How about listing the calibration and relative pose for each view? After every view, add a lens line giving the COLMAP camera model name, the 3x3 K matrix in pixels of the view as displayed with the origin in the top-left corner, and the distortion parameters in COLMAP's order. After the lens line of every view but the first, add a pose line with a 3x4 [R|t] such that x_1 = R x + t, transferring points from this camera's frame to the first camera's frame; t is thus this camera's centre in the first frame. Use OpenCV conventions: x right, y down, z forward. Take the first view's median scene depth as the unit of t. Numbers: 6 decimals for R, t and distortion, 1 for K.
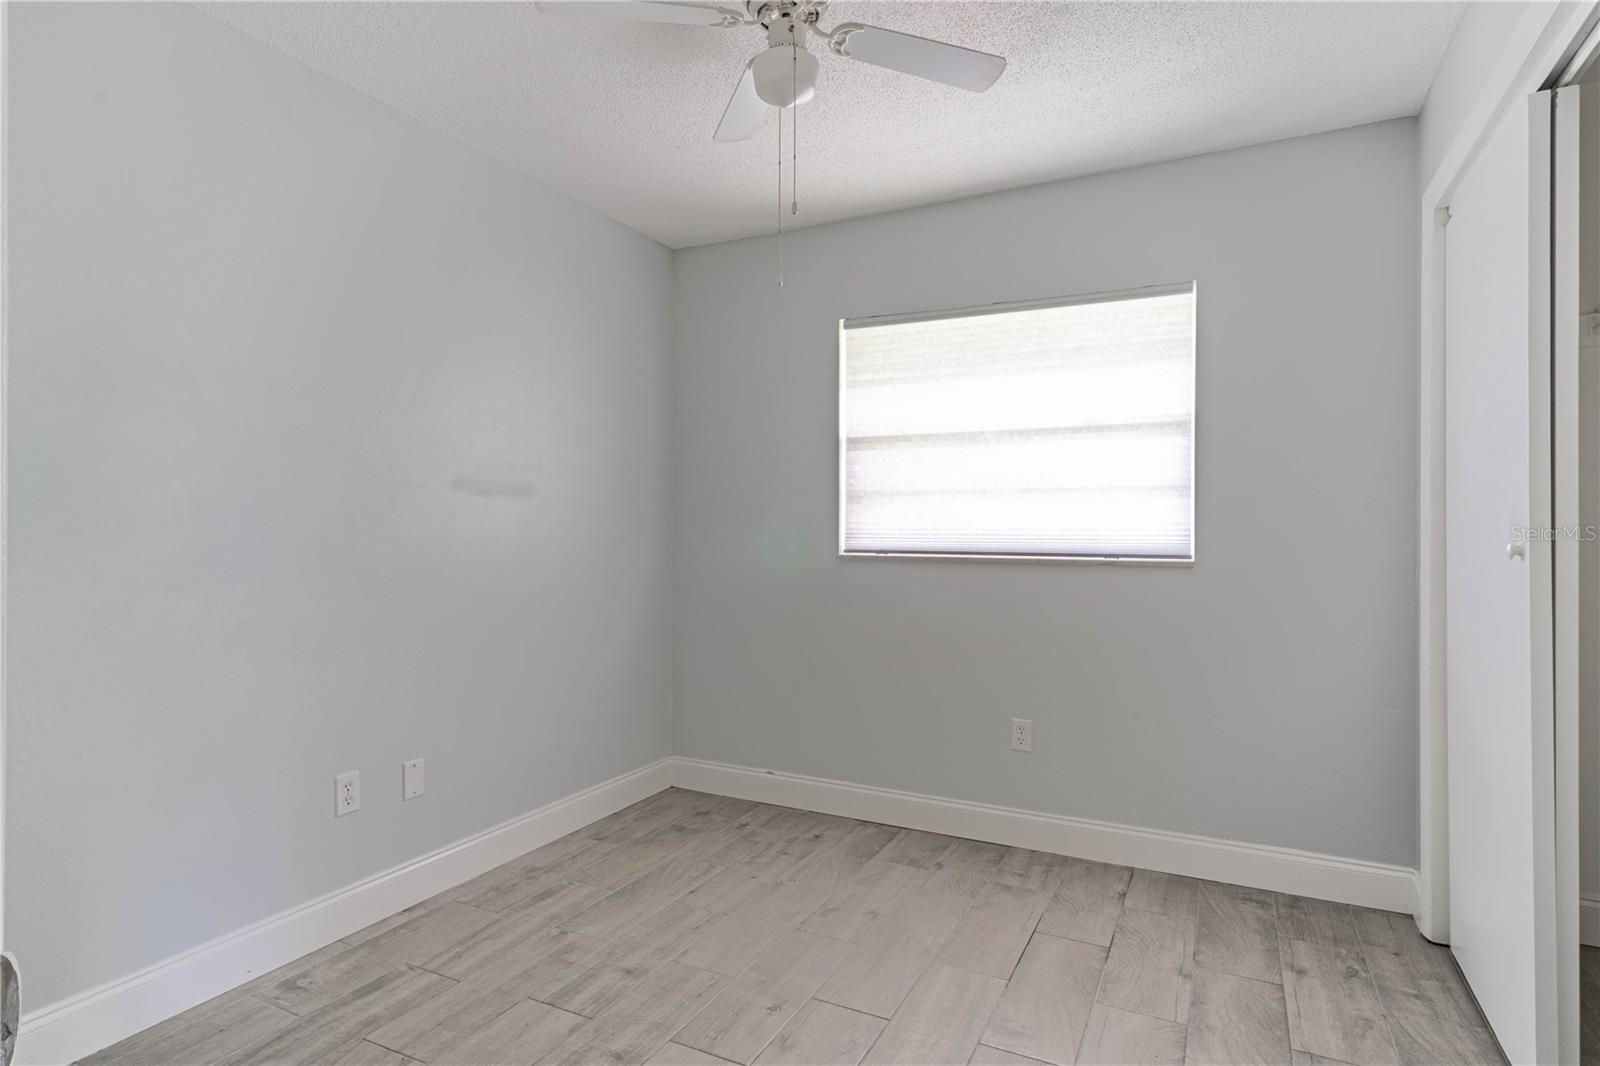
lens RADIAL K [[830.2, 0, 800.9], [0, 830.2, 550.1], [0, 0, 1]] dist [0.002638, 0.000807]
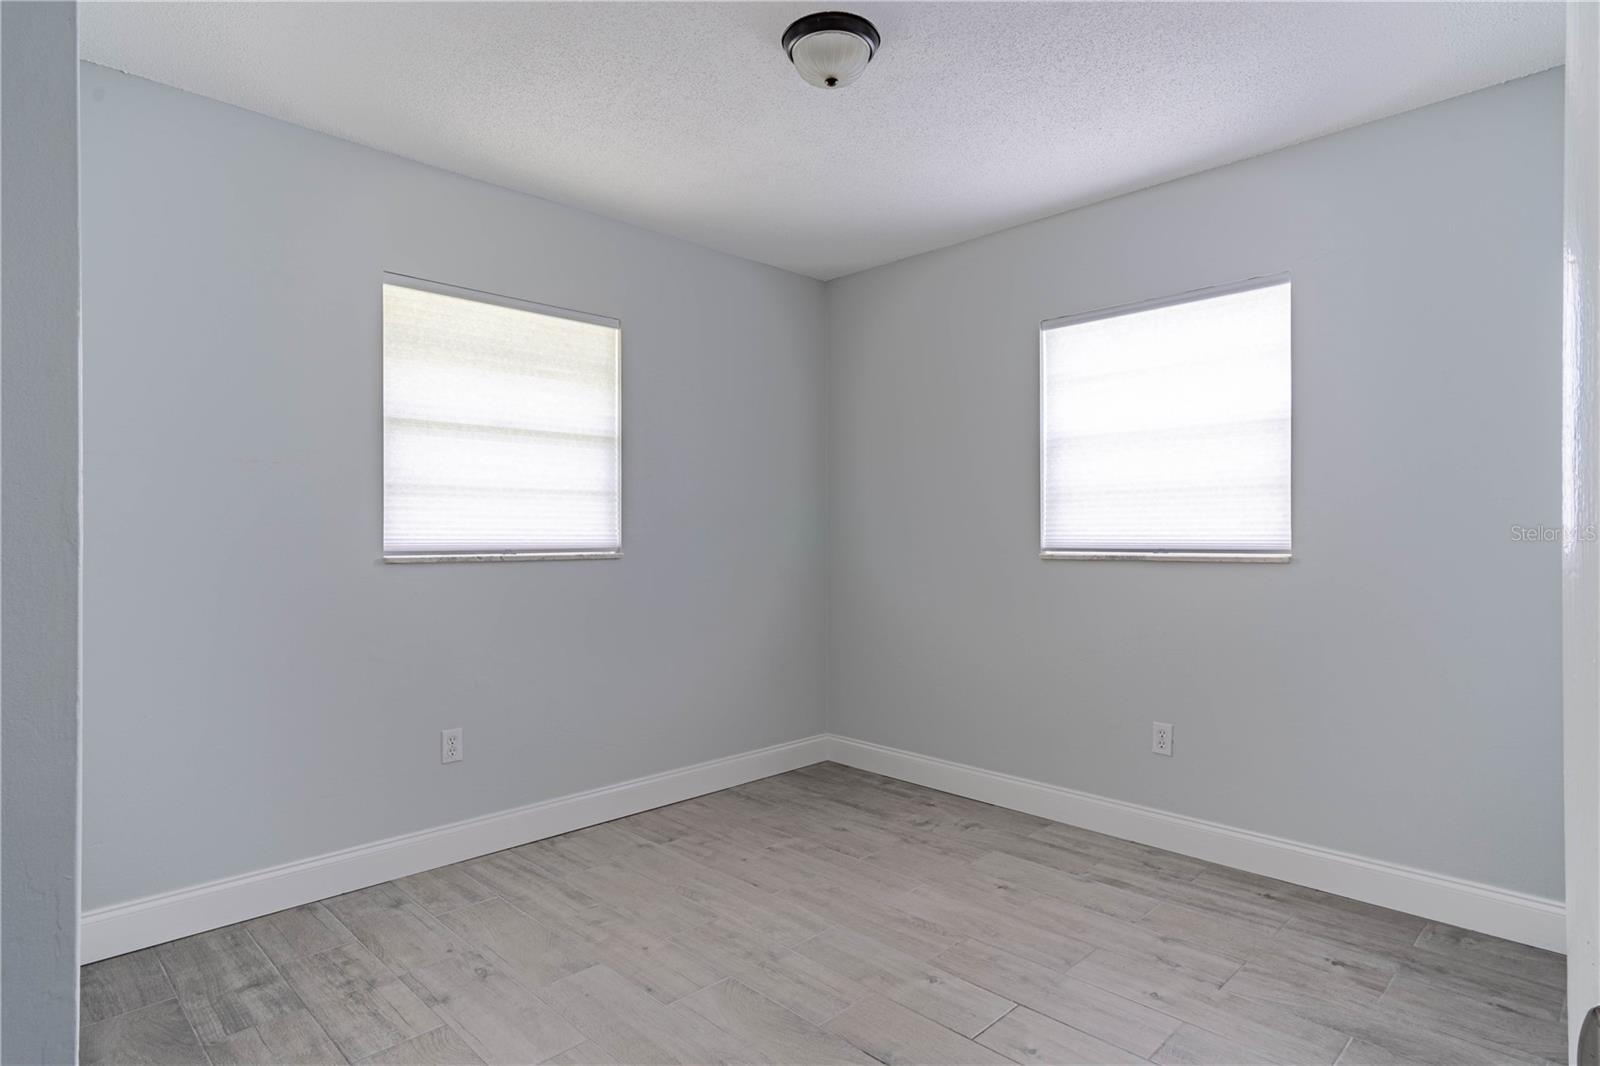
lens RADIAL K [[839.1, 0, 802.4], [0, 839.1, 531.0], [0, 0, 1]] dist [0.001954, 0.000527]
pose [[0.950496, -0.006745, -0.310662, 0.195518], [-0.000111, 0.999757, -0.022044, 0.003237], [0.310736, 0.020987, 0.950265, -0.098279]]
